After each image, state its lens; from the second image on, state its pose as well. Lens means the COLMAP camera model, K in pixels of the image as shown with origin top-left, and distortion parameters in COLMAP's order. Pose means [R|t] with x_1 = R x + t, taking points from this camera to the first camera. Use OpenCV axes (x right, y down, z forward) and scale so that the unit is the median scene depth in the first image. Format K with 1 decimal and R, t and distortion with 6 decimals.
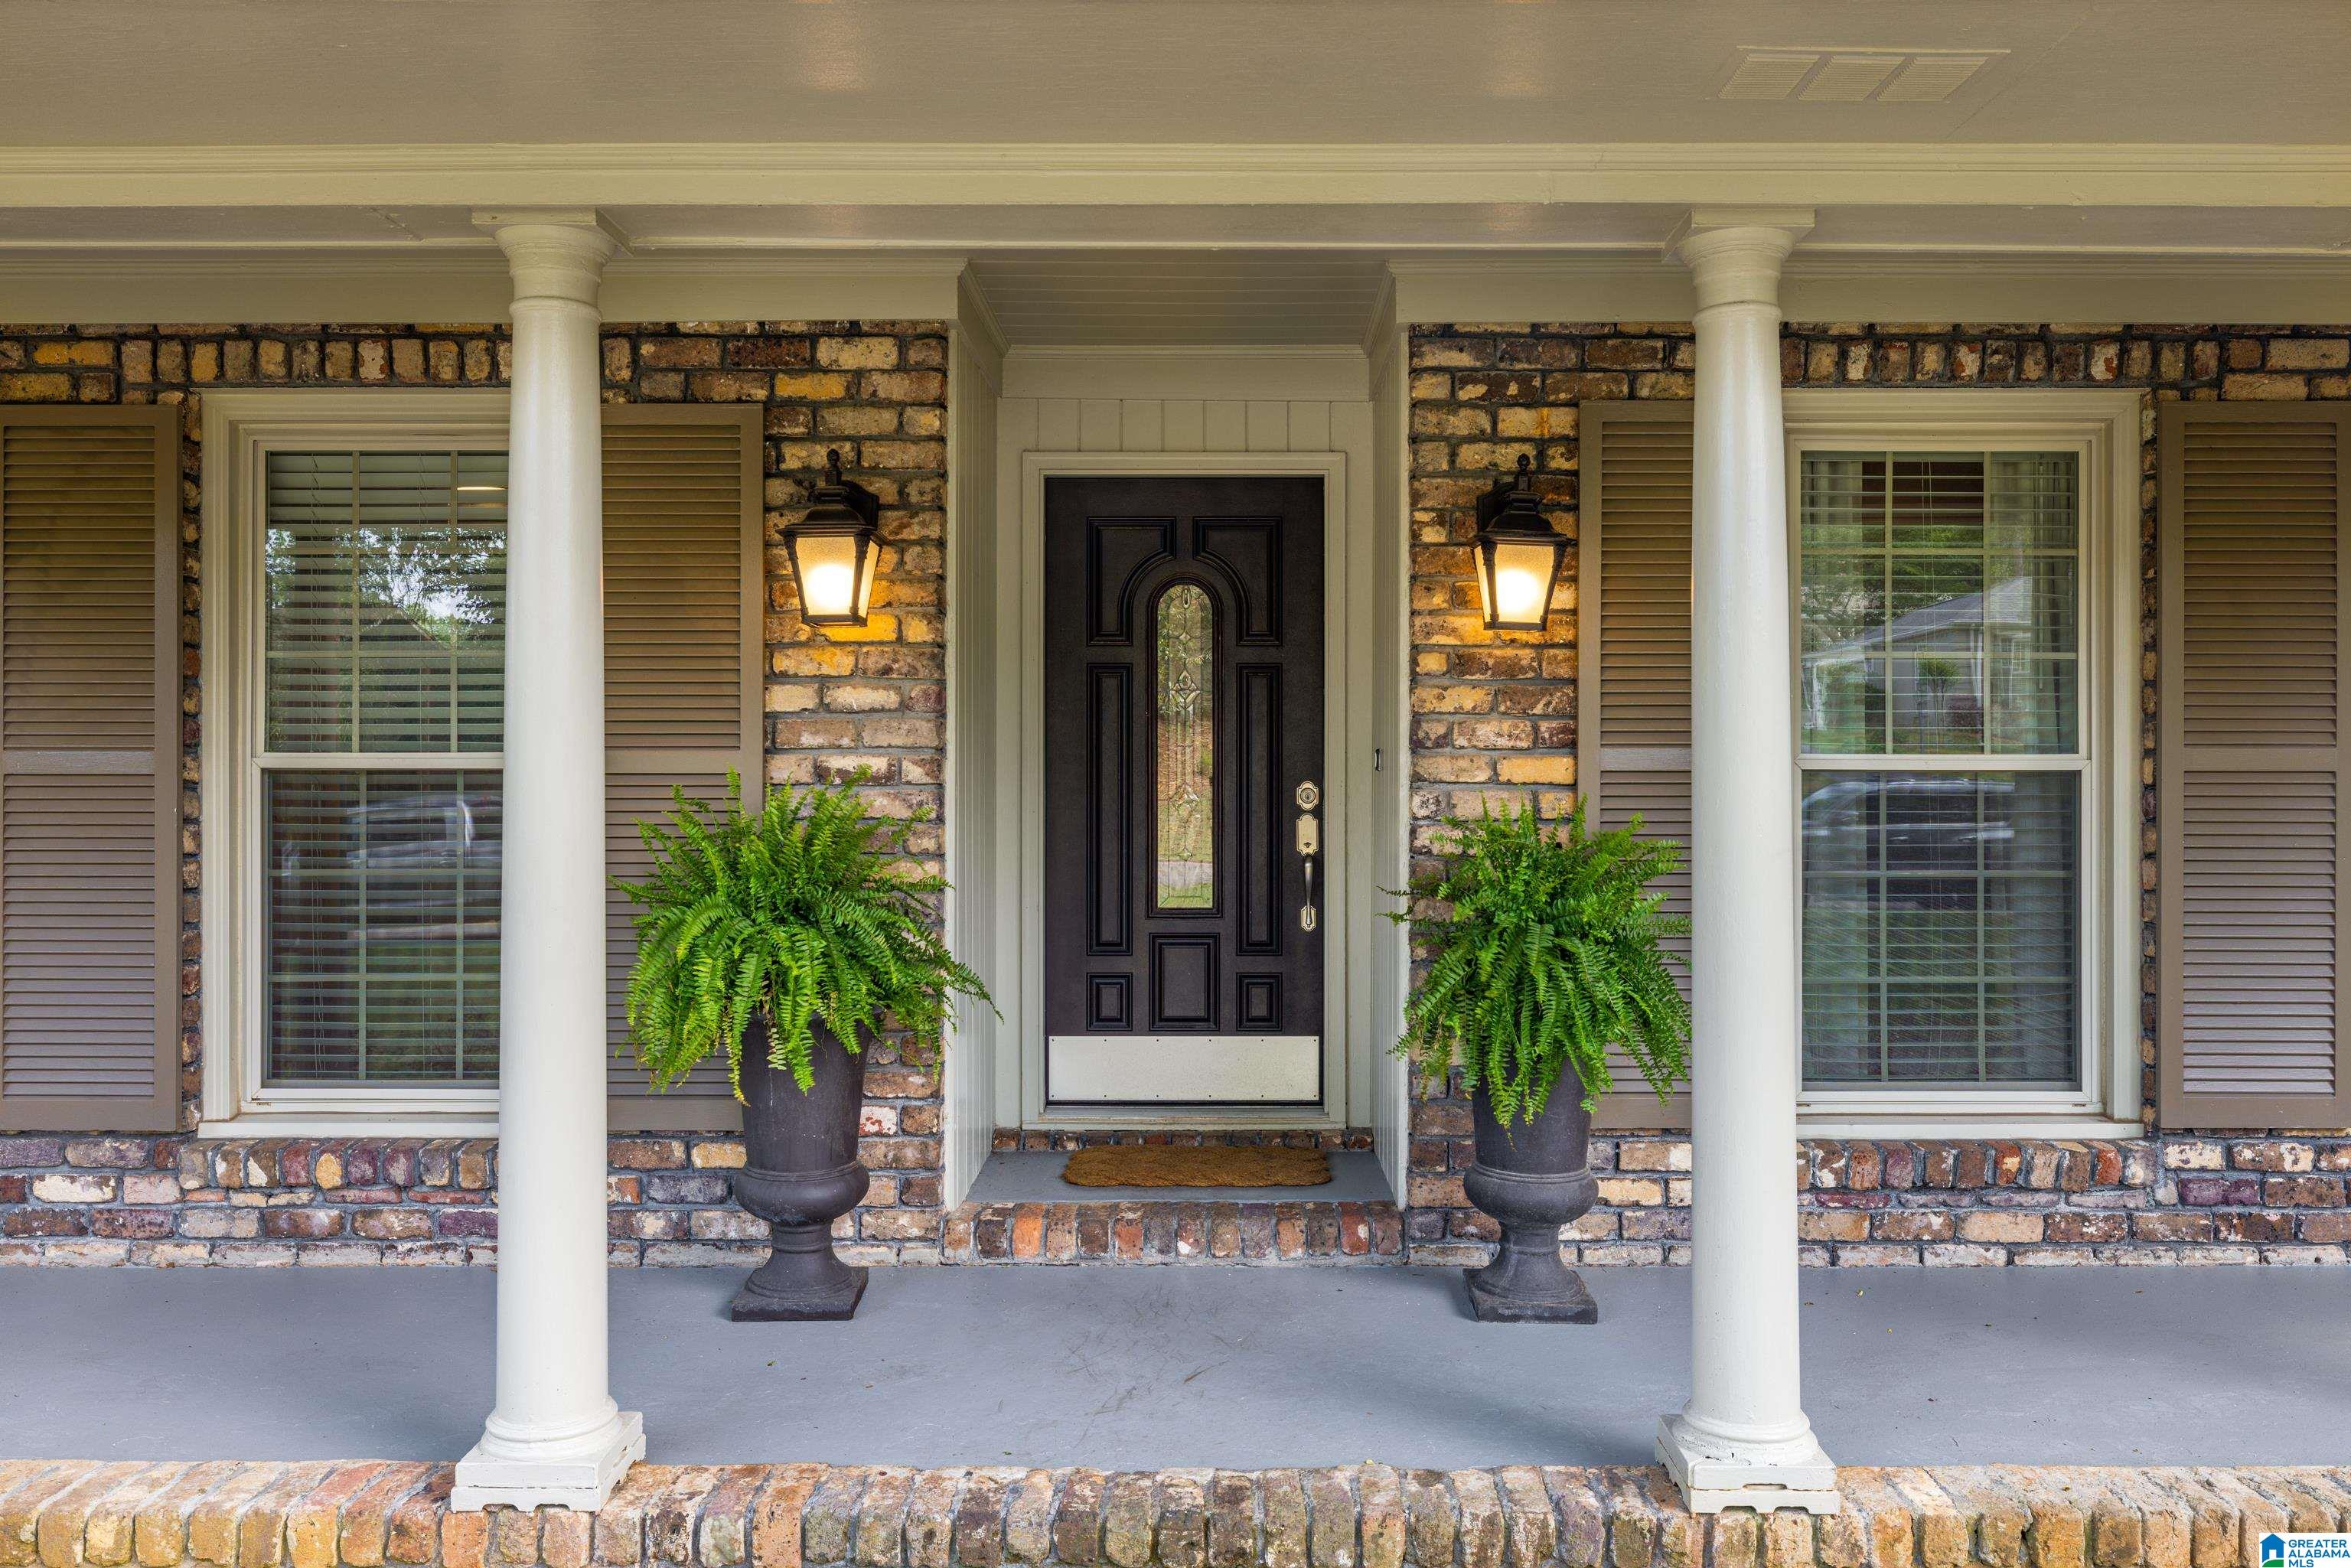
lens RADIAL K [[1719.6, 0, 1175.5], [0, 1719.6, 784.0], [0, 0, 1]] dist [-0.010058, -0.002676]
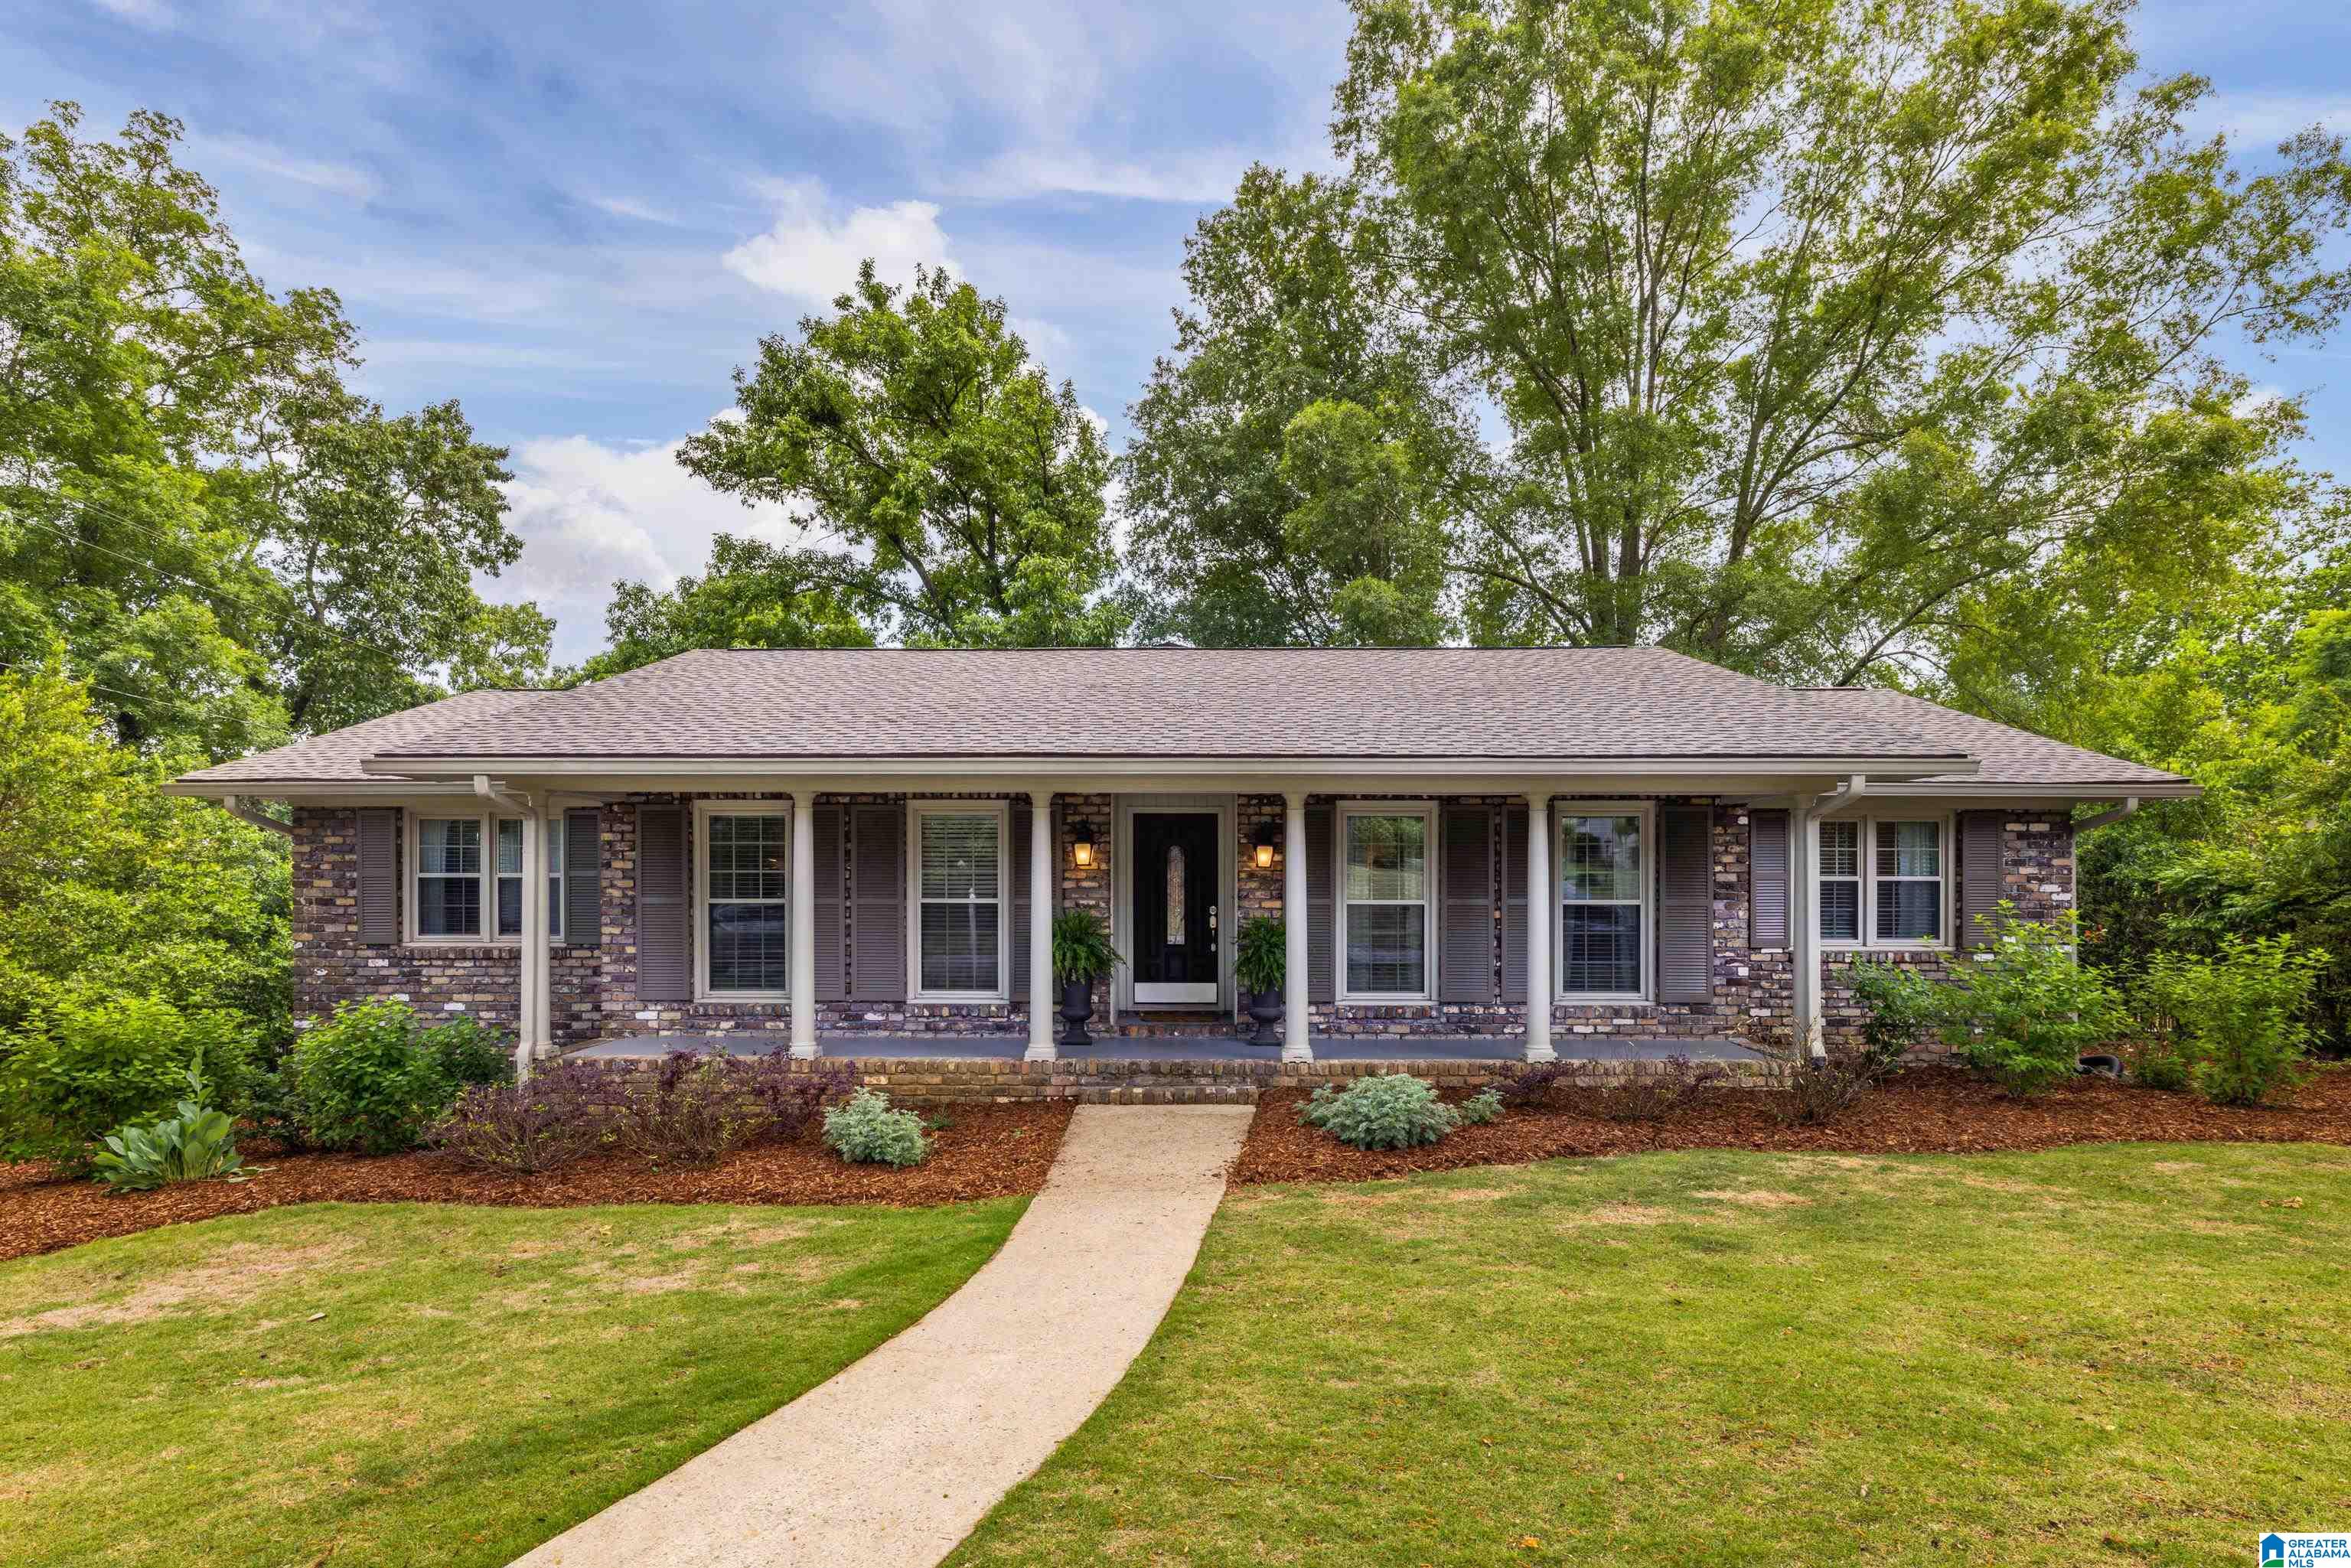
lens RADIAL K [[1173.0, 0, 1124.7], [0, 1173.0, 903.8], [0, 0, 1]] dist [-0.005582, -0.001211]
pose [[0.999434, 0.001783, -0.033578, -0.020830], [-0.001407, 0.999936, 0.011219, -0.036918], [0.033596, -0.011165, 0.999373, -1.511534]]
